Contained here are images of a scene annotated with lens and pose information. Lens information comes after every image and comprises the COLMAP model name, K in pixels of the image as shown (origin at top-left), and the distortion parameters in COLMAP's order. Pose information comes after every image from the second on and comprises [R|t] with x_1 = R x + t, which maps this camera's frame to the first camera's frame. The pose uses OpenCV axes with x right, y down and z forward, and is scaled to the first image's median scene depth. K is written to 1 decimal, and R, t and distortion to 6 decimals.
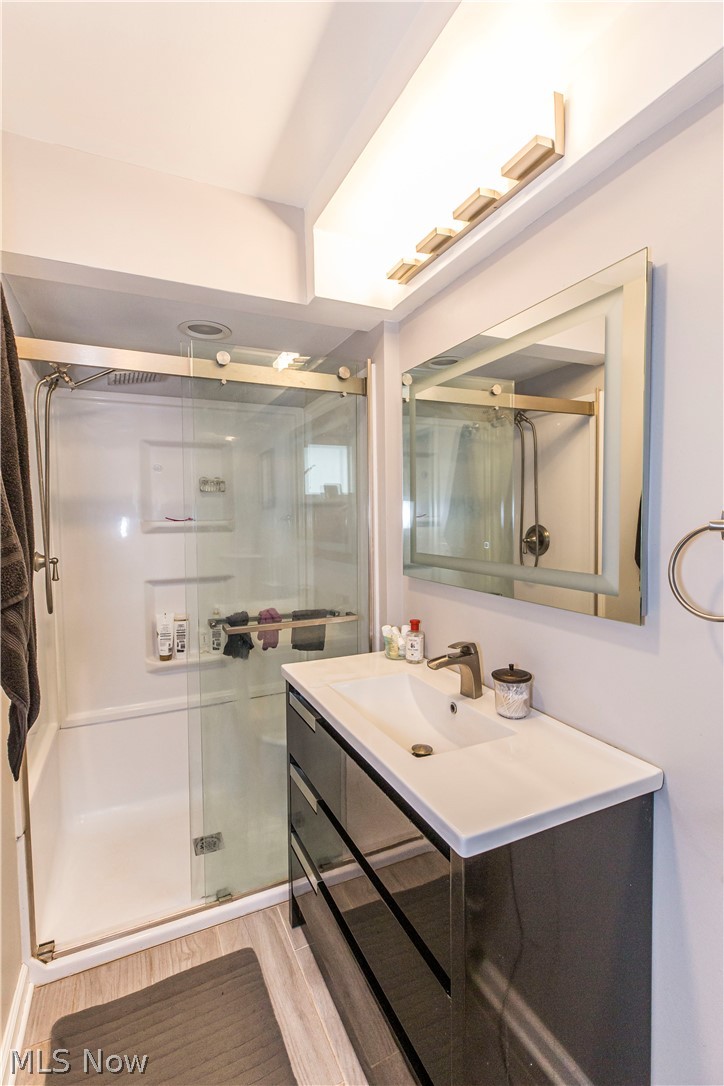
lens RADIAL K [[494.2, 0, 362.0], [0, 494.2, 543.0], [0, 0, 1]] dist [-0.000326, 0.000208]
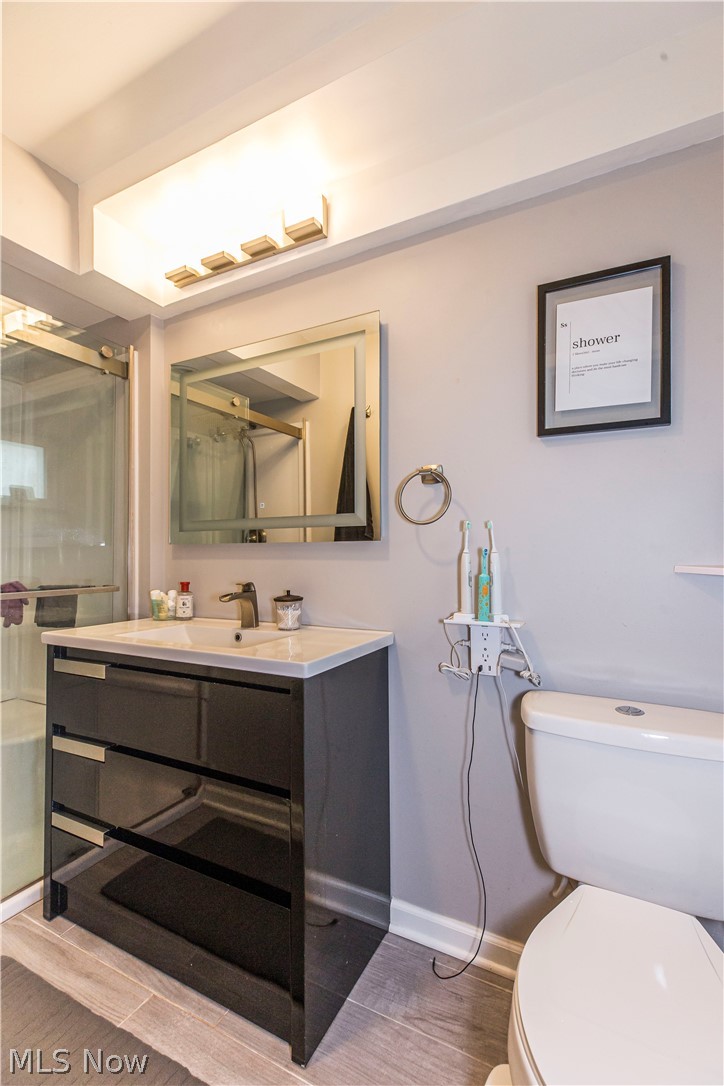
lens RADIAL K [[472.0, 0, 362.0], [0, 472.0, 543.0], [0, 0, 1]] dist [0.001249, 0.000238]
pose [[0.802197, 0.016755, 0.596824, -0.210057], [0.025854, 0.997694, -0.062760, 0.145719], [-0.596499, 0.065777, 0.799914, -0.096738]]
